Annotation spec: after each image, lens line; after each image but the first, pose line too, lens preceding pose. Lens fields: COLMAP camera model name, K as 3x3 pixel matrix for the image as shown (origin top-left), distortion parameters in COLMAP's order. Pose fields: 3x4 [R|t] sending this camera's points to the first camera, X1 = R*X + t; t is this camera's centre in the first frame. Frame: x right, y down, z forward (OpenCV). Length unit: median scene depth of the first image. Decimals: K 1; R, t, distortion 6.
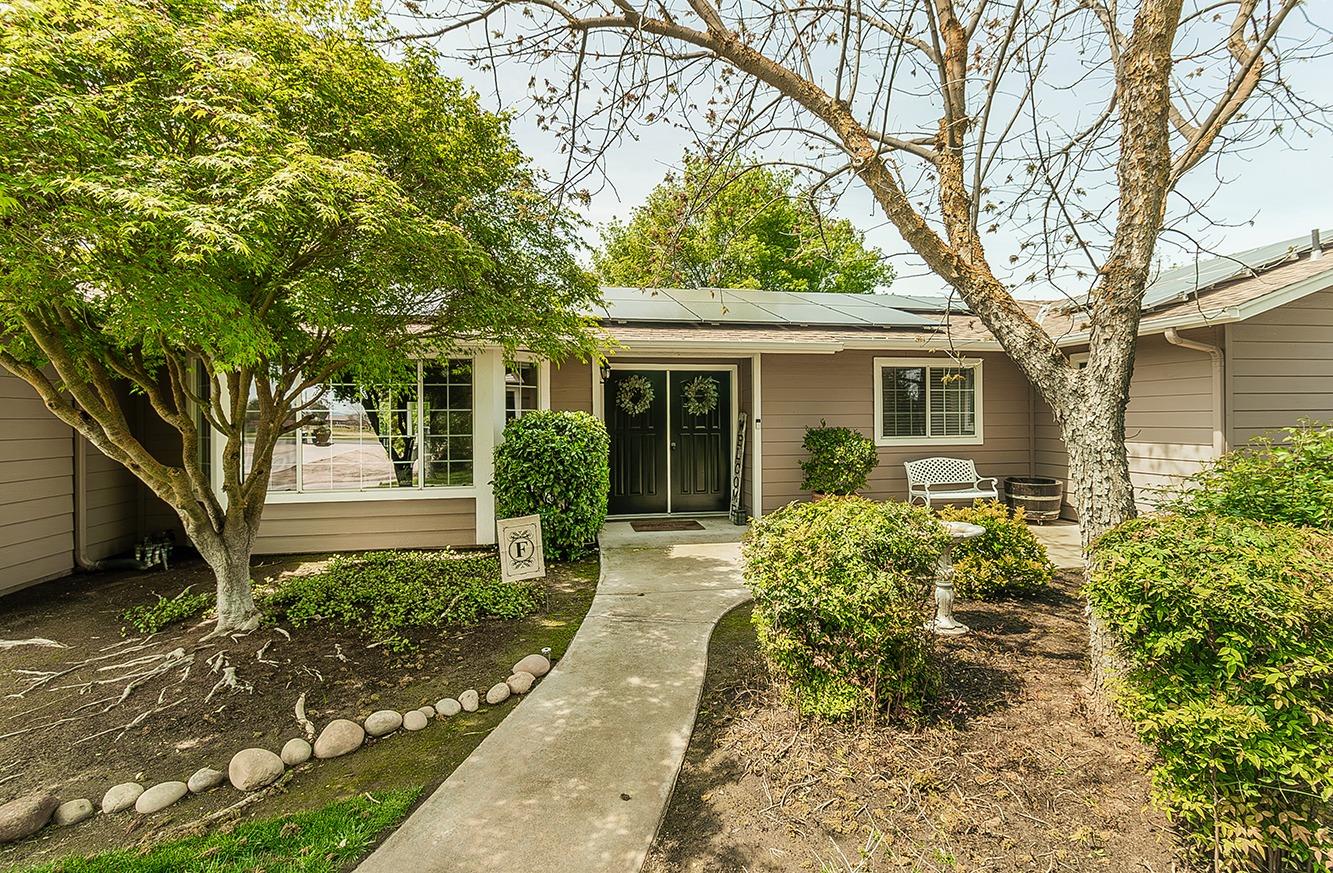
lens RADIAL K [[581.2, 0, 671.8], [0, 581.2, 405.5], [0, 0, 1]] dist [0.000305, -0.000048]
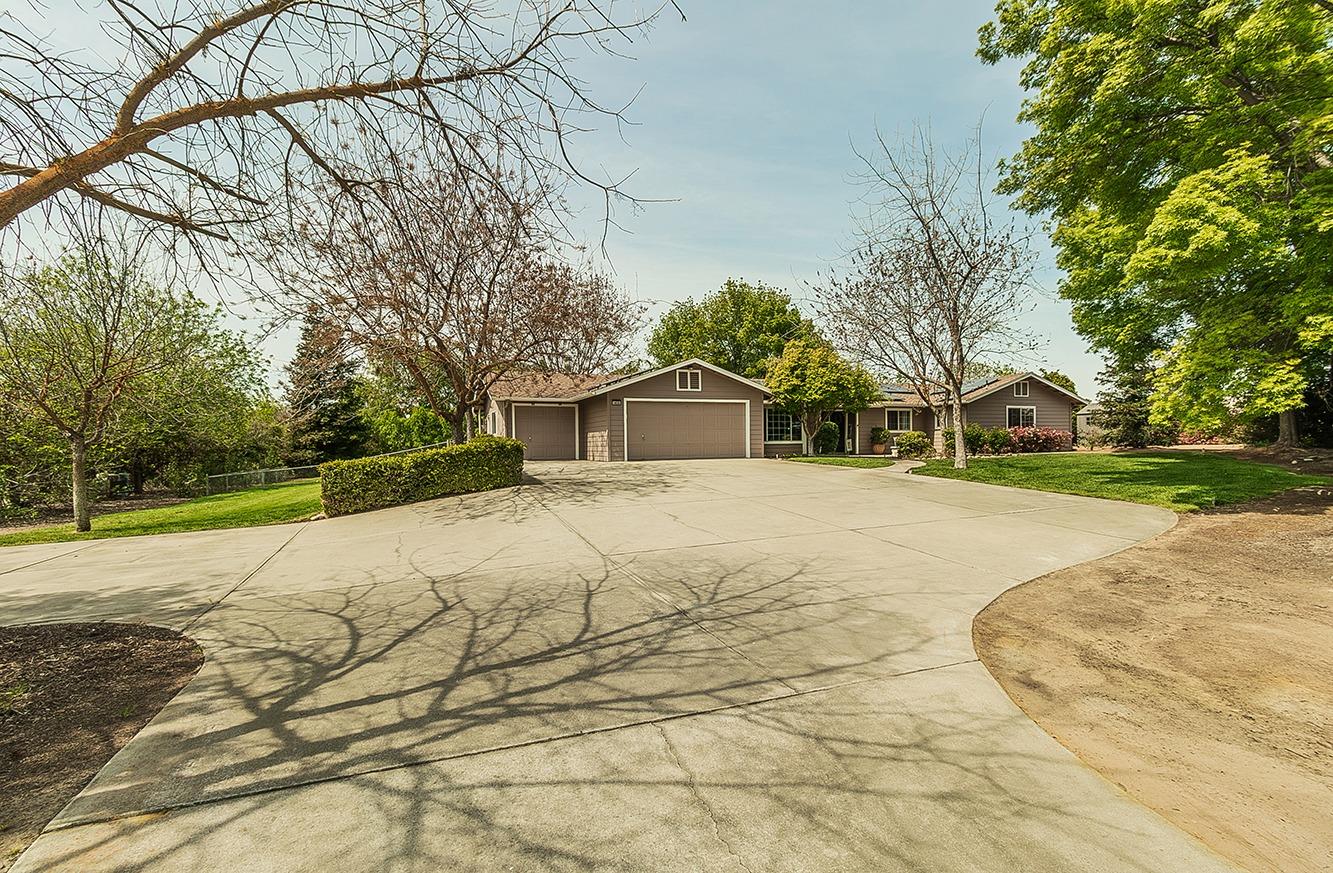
lens RADIAL K [[598.9, 0, 666.5], [0, 598.9, 436.5], [0, 0, 1]] dist [0.003978, -0.000182]
pose [[0.980061, -0.002561, 0.198681, -1.667238], [0.002168, 0.999995, 0.002192, 0.078391], [-0.198686, -0.001718, 0.980062, -2.285390]]
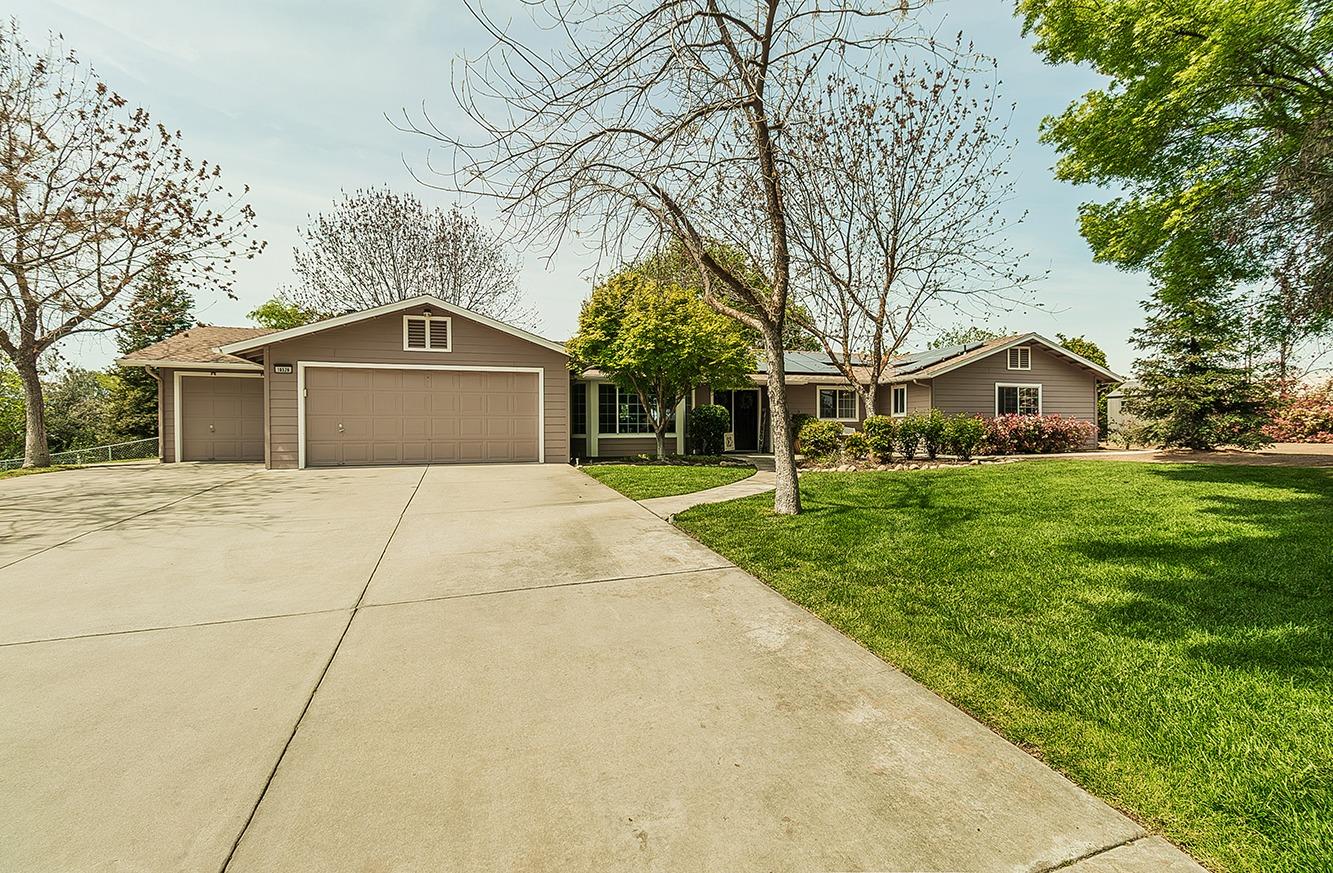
lens RADIAL K [[600.2, 0, 668.0], [0, 600.2, 416.6], [0, 0, 1]] dist [0.000673, 0.000070]
pose [[0.988920, 0.006082, 0.148321, -0.631744], [-0.005638, 0.999978, -0.003412, 0.058260], [-0.148339, 0.002538, 0.988933, -1.375027]]
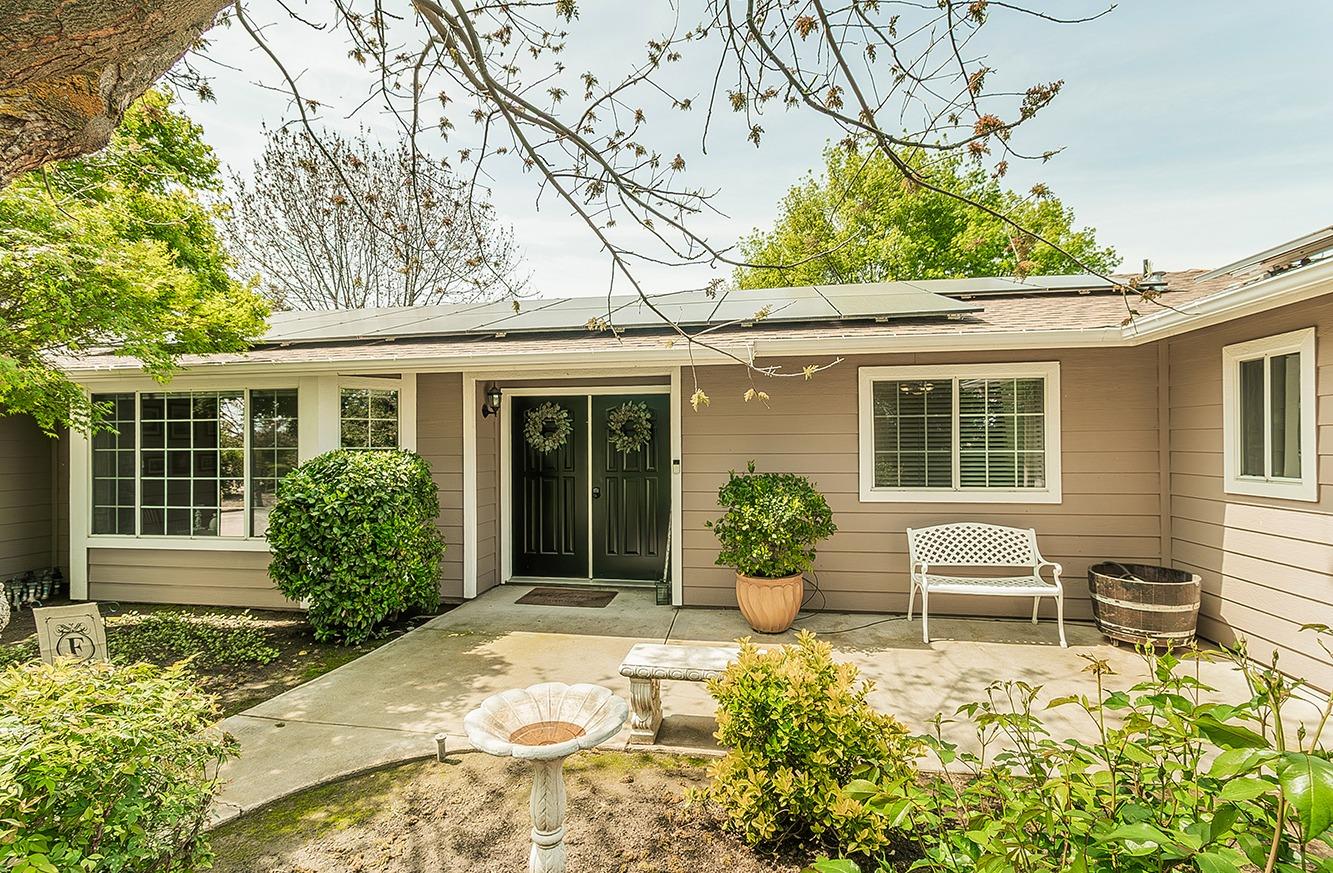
lens RADIAL K [[598.9, 0, 666.5], [0, 598.9, 436.5], [0, 0, 1]] dist [0.003978, -0.000182]
pose [[0.945263, -0.003443, -0.326292, 0.363456], [0.005479, 0.999971, 0.005321, -0.008996], [0.326265, -0.006817, 0.945254, 0.285357]]
